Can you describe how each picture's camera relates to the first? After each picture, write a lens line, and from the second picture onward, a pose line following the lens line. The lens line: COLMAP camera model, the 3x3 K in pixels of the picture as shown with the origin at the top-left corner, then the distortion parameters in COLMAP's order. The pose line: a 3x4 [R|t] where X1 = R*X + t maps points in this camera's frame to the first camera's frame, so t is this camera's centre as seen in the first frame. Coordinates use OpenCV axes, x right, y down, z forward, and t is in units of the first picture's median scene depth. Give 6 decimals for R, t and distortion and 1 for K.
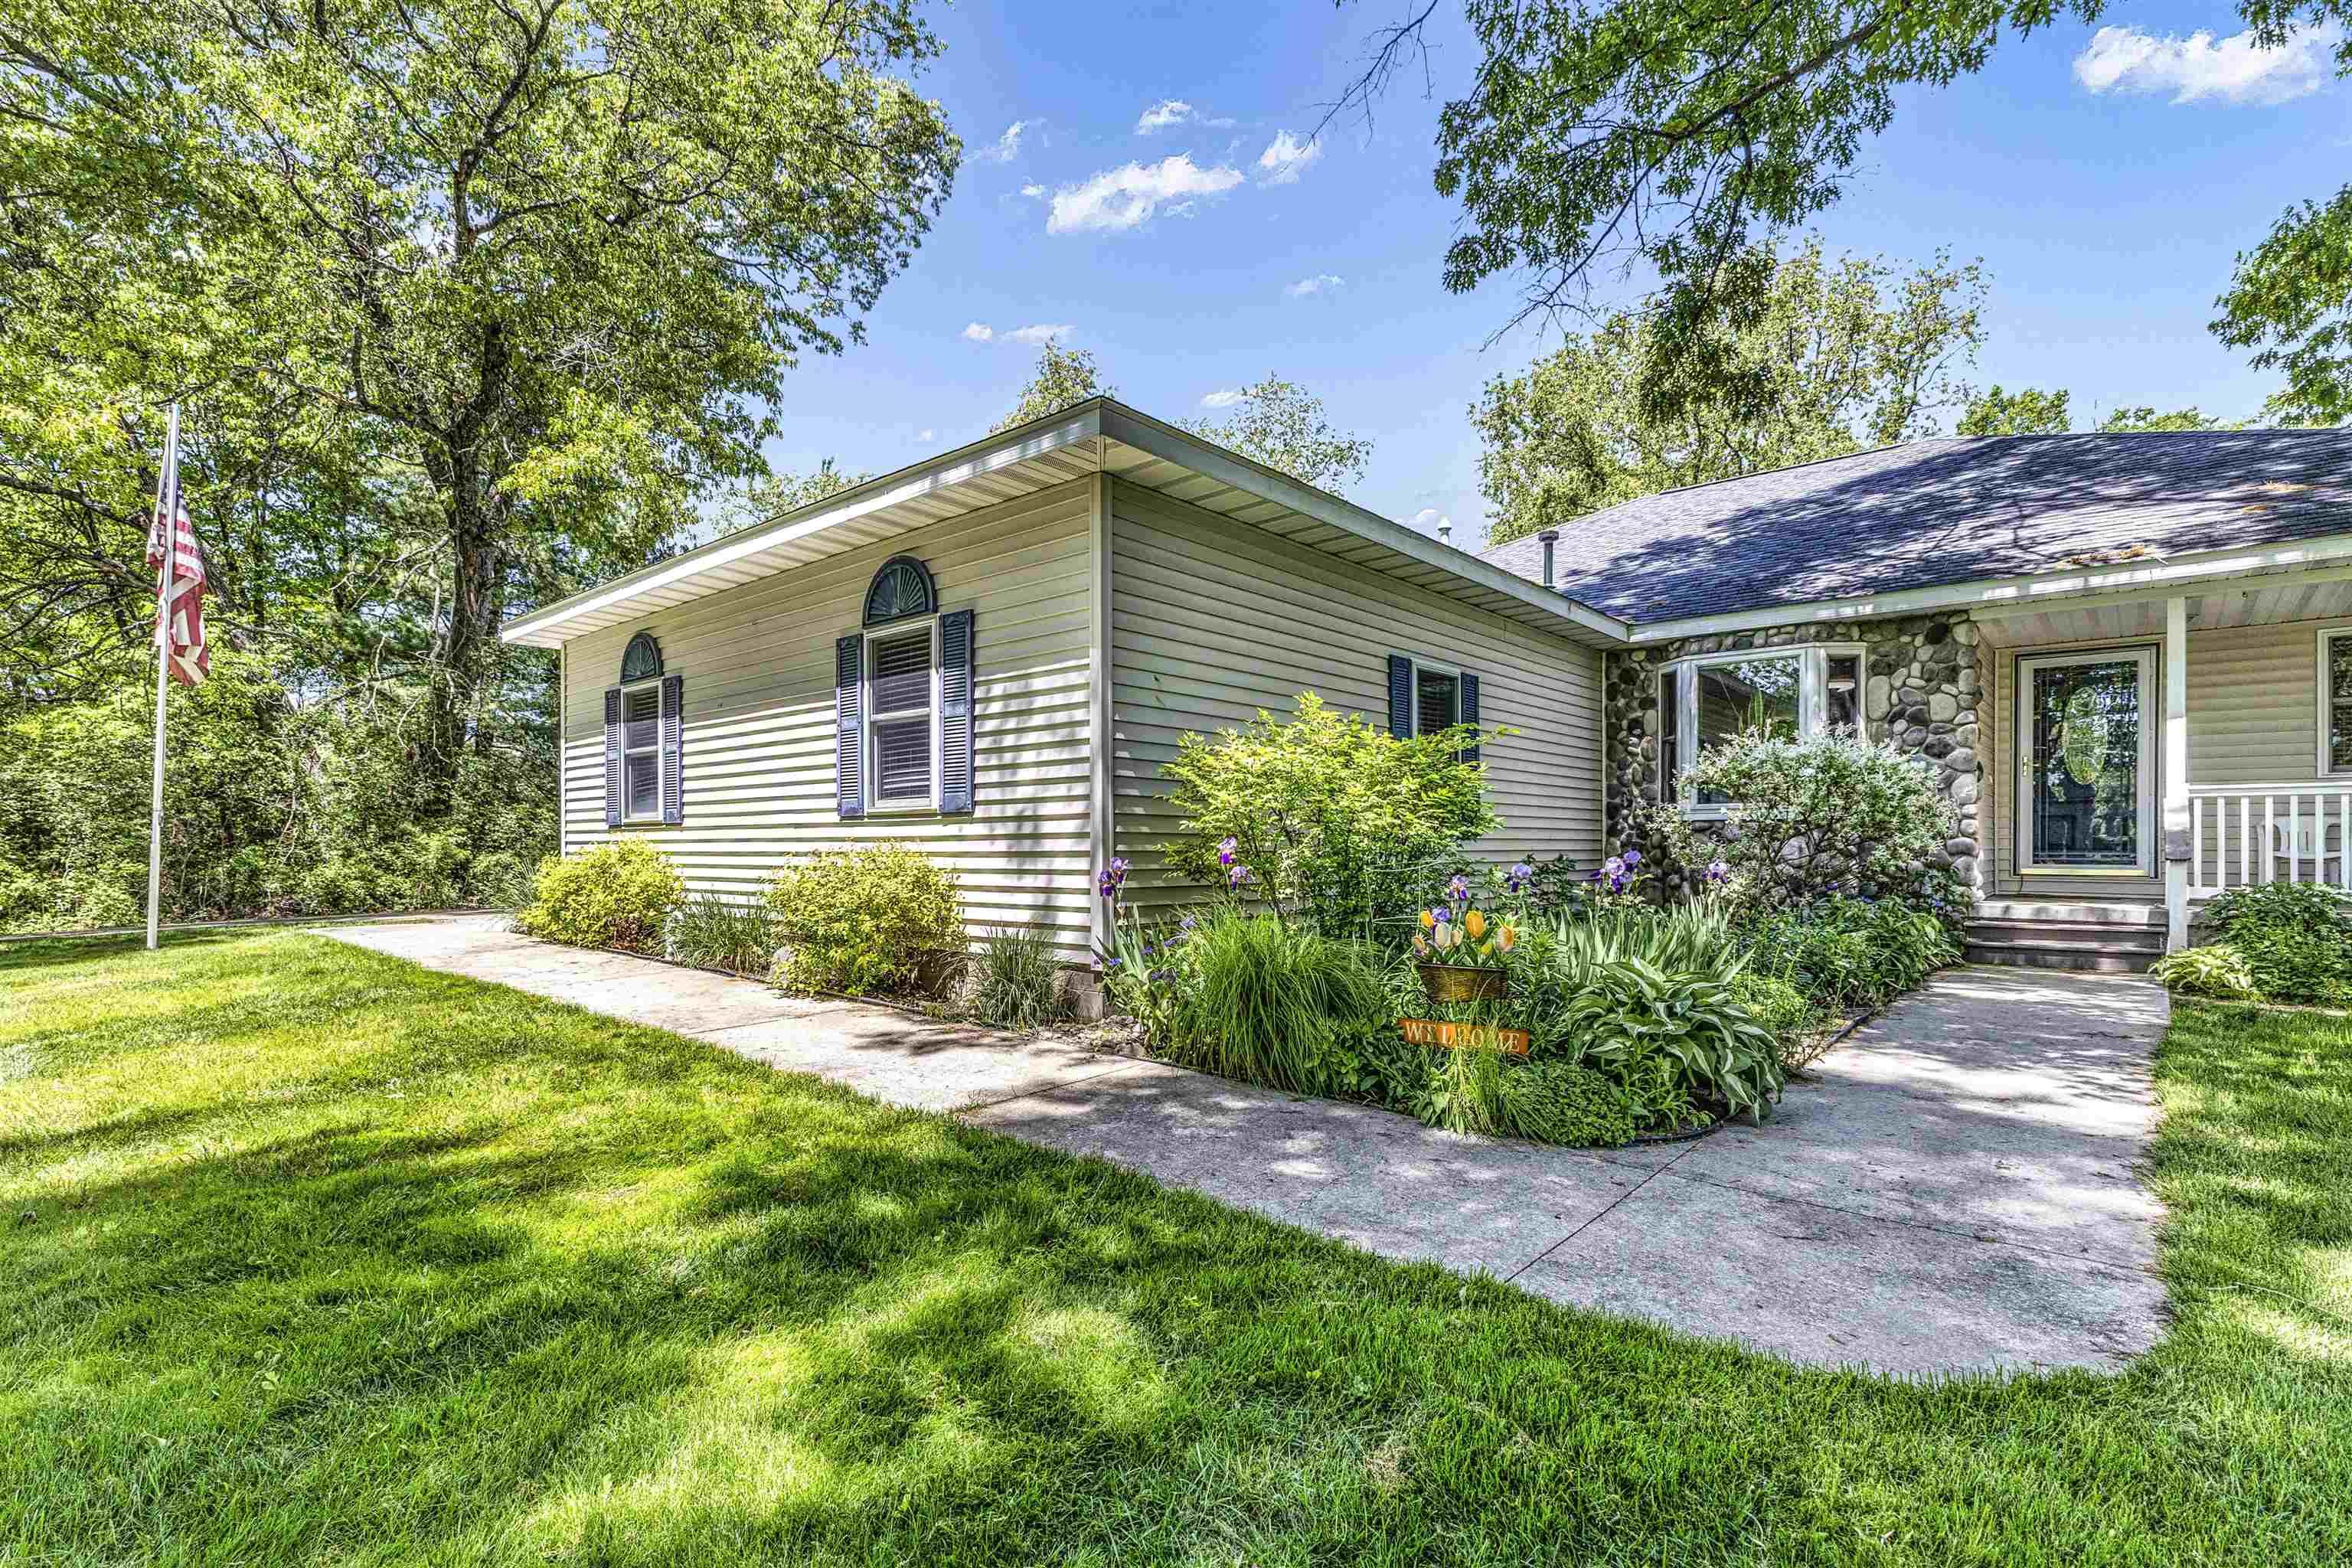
lens RADIAL K [[1128.5, 0, 1156.3], [0, 1128.5, 849.8], [0, 0, 1]] dist [0.002417, 0.000272]
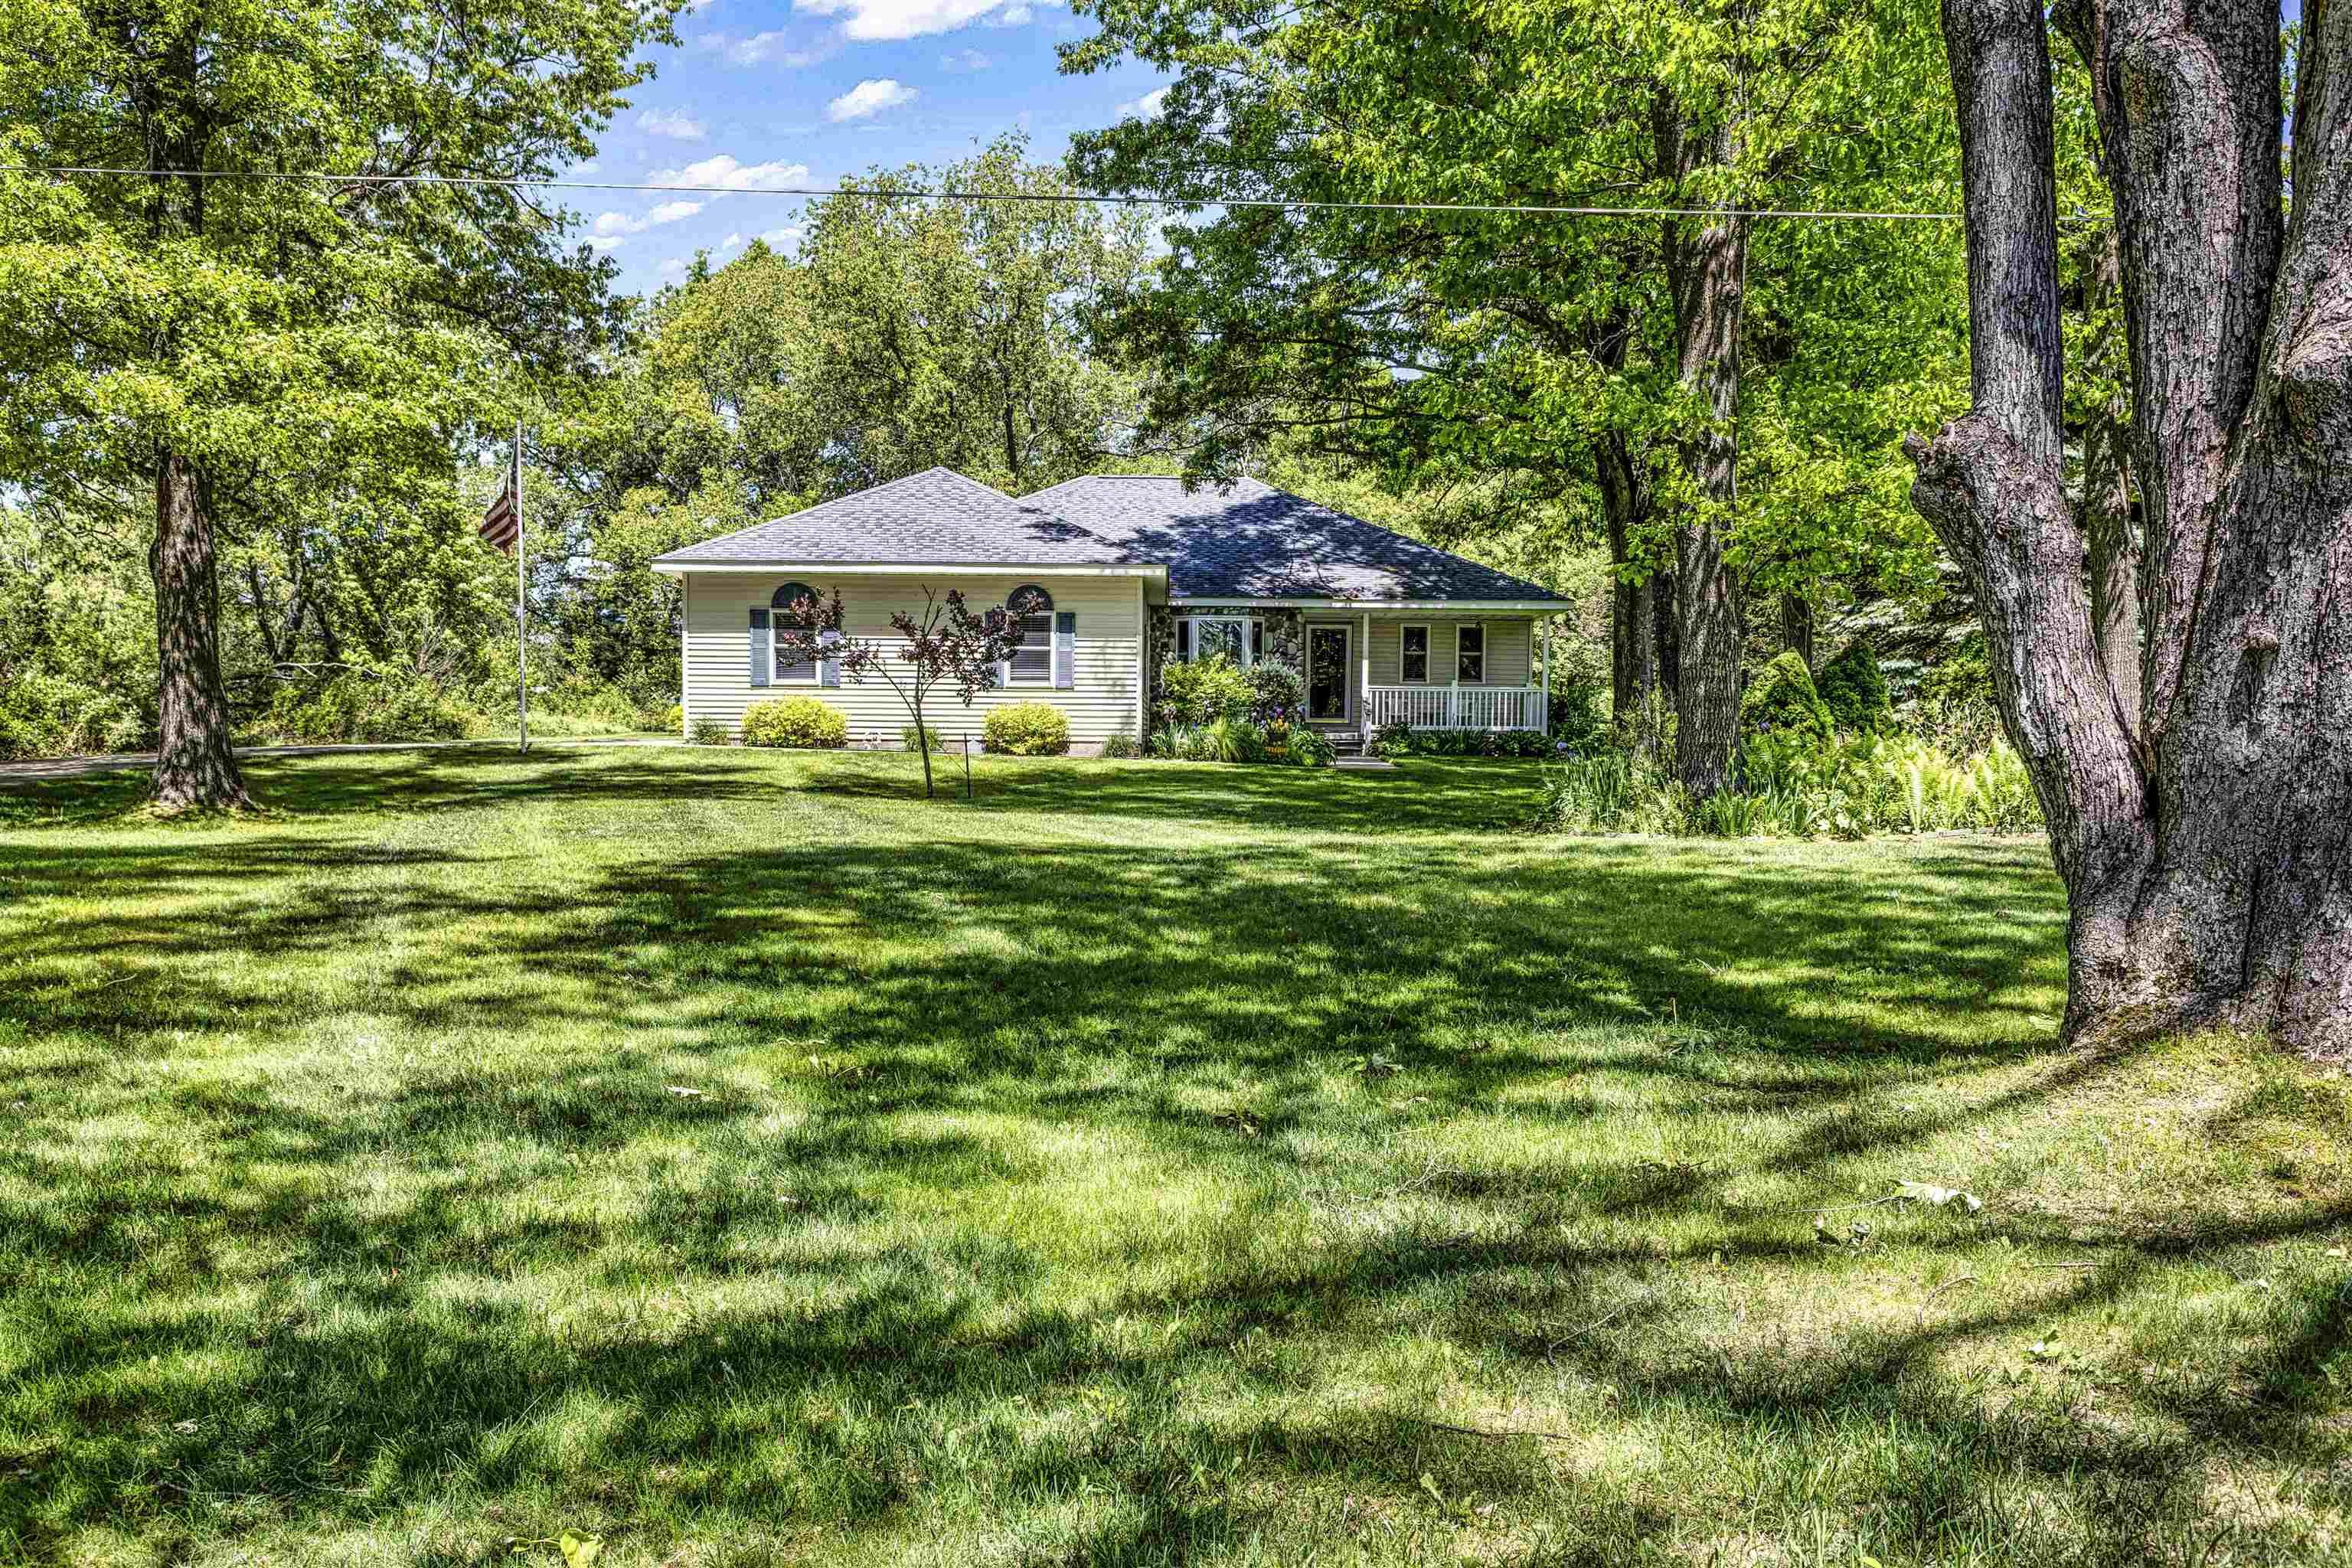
lens RADIAL K [[2061.2, 0, 1182.9], [0, 2061.2, 894.5], [0, 0, 1]] dist [0.006451, 0.000385]
pose [[0.738884, -0.044592, 0.672356, -2.368547], [-0.011397, 0.996838, 0.078637, 0.048318], [-0.673737, -0.065766, 0.736039, -2.025941]]
